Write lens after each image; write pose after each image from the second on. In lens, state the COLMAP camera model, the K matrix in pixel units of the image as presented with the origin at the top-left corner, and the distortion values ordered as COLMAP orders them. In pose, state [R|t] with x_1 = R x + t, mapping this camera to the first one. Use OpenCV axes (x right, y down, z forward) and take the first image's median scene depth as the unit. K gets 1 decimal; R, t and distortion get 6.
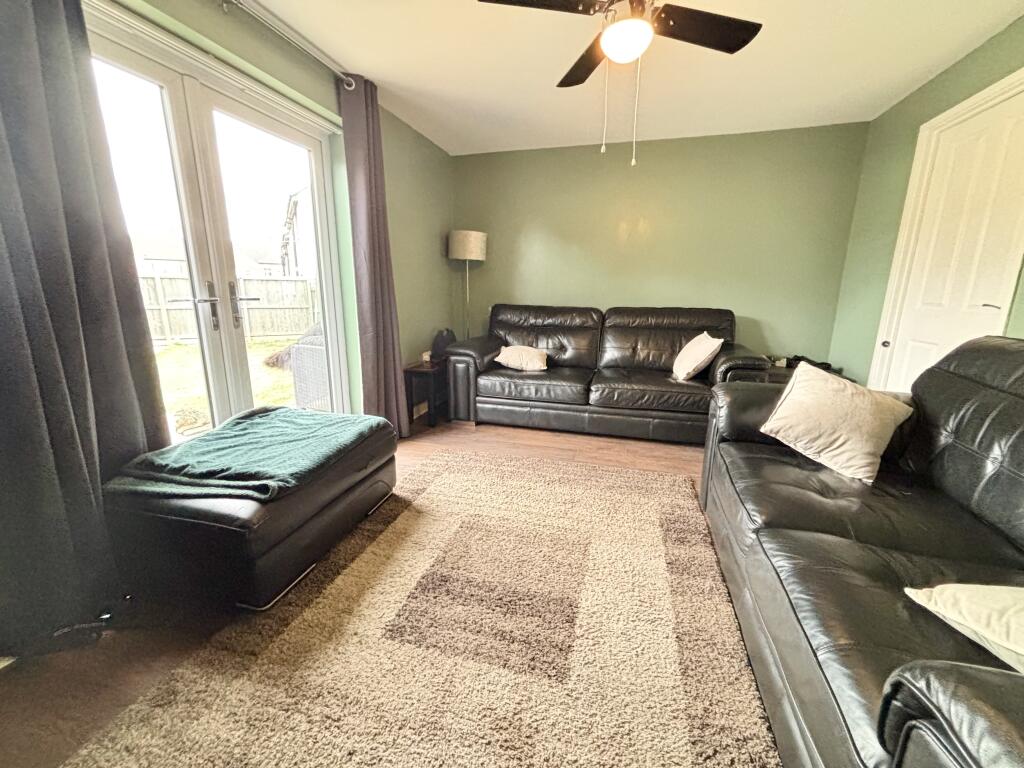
lens RADIAL K [[412.7, 0, 512.0], [0, 412.7, 384.0], [0, 0, 1]] dist [0.001163, 0.000564]
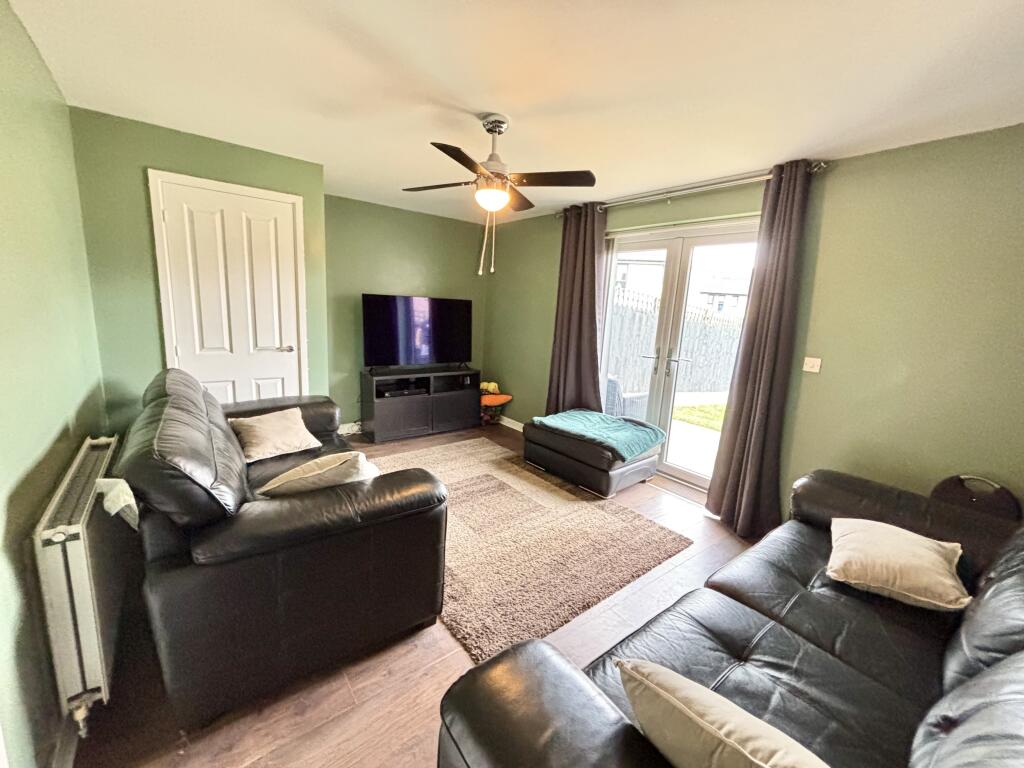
lens RADIAL K [[412.7, 0, 512.0], [0, 412.7, 384.0], [0, 0, 1]] dist [0.001163, 0.000564]
pose [[-0.590149, 0.103491, -0.800633, 1.080602], [-0.246035, 0.921513, 0.300469, -0.483669], [0.768889, 0.374305, -0.518368, 1.498709]]
